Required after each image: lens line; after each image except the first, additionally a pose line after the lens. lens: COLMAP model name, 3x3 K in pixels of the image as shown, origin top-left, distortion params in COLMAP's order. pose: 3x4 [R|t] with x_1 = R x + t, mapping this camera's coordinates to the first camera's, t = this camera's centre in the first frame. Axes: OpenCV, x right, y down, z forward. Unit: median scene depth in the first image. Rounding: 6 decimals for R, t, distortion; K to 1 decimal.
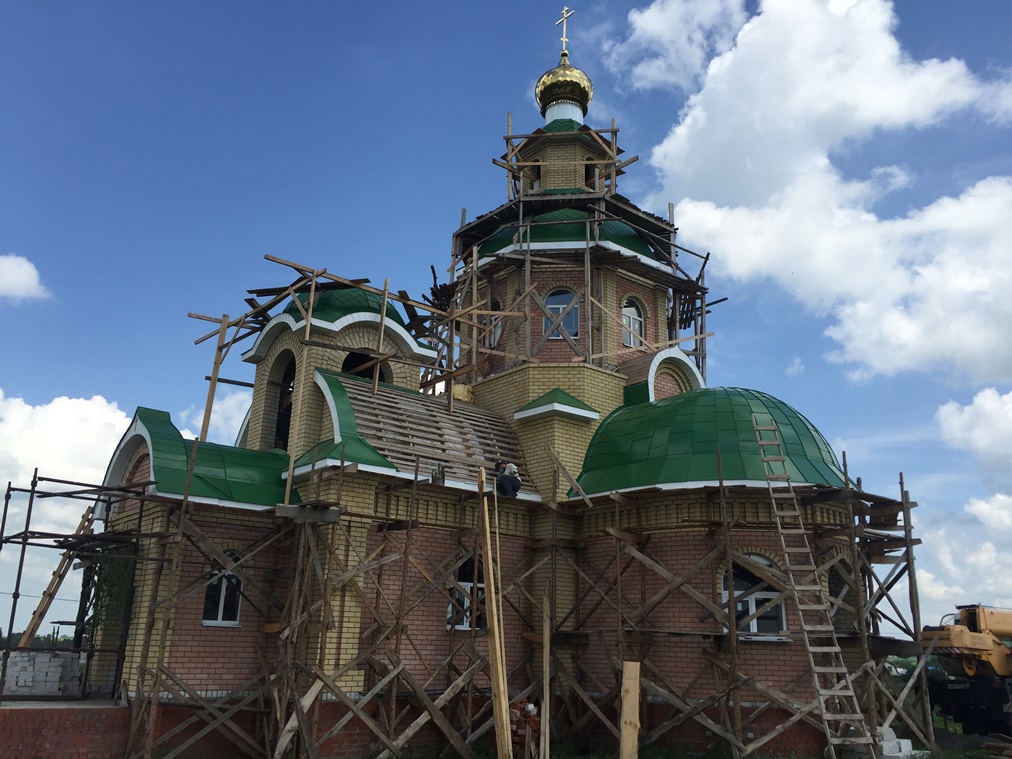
lens RADIAL K [[866.5, 0, 506.0], [0, 866.5, 379.5], [0, 0, 1]] dist [0.026313, -0.000283]
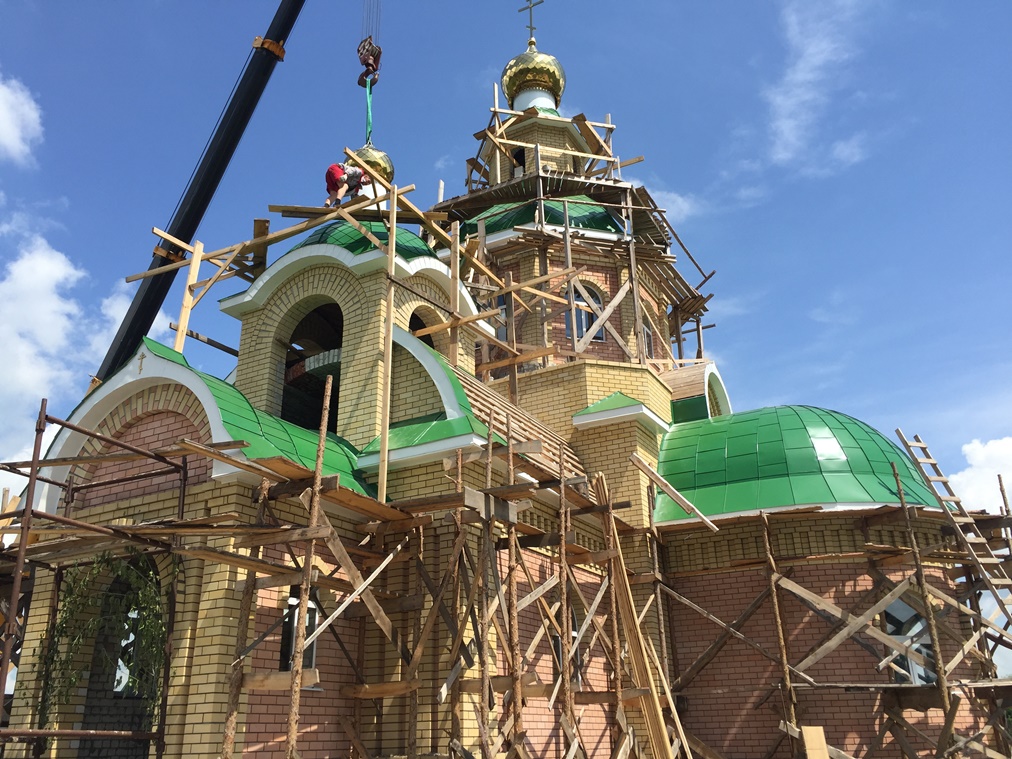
lens RADIAL K [[866.5, 0, 506.0], [0, 866.5, 379.5], [0, 0, 1]] dist [0.026313, -0.000283]
pose [[0.933272, 0.109720, 0.342002, -0.408888], [-0.083462, 0.992382, -0.090618, 0.103375], [-0.349339, 0.056027, 0.935320, 0.320710]]
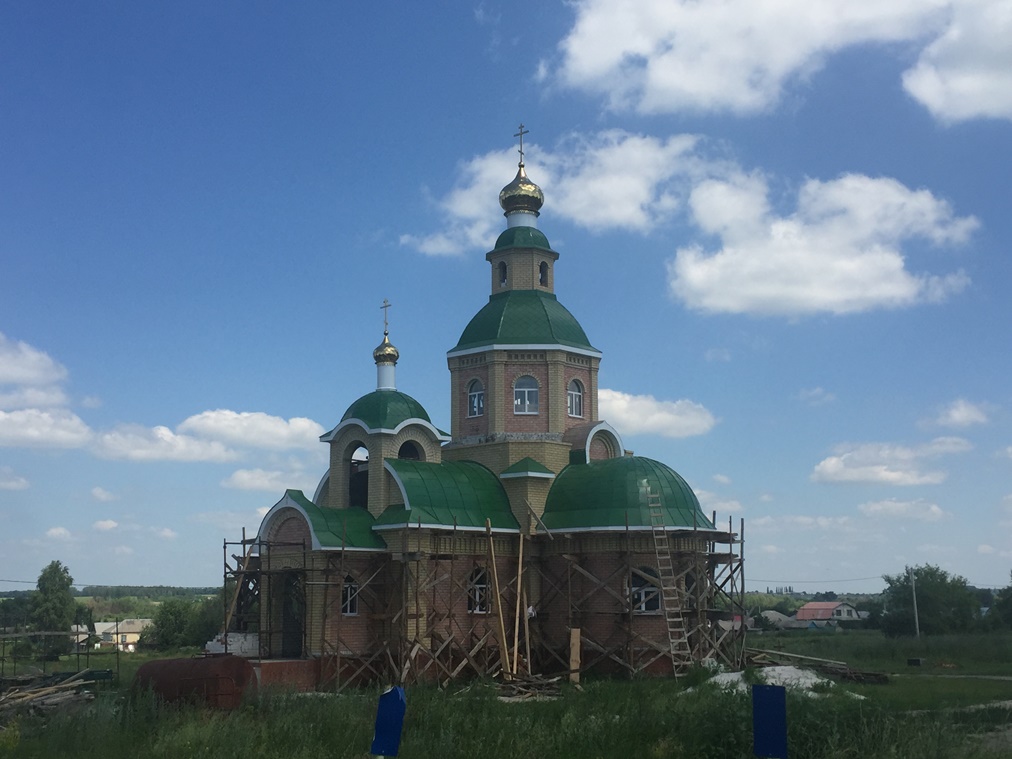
lens RADIAL K [[1225.7, 0, 506.0], [0, 1225.7, 379.5], [0, 0, 1]] dist [0.013214, 0.004140]
pose [[0.993882, -0.008174, 0.110143, -0.269552], [-0.005696, 0.992137, 0.125026, -0.493358], [-0.110299, -0.124889, 0.986021, -1.395242]]
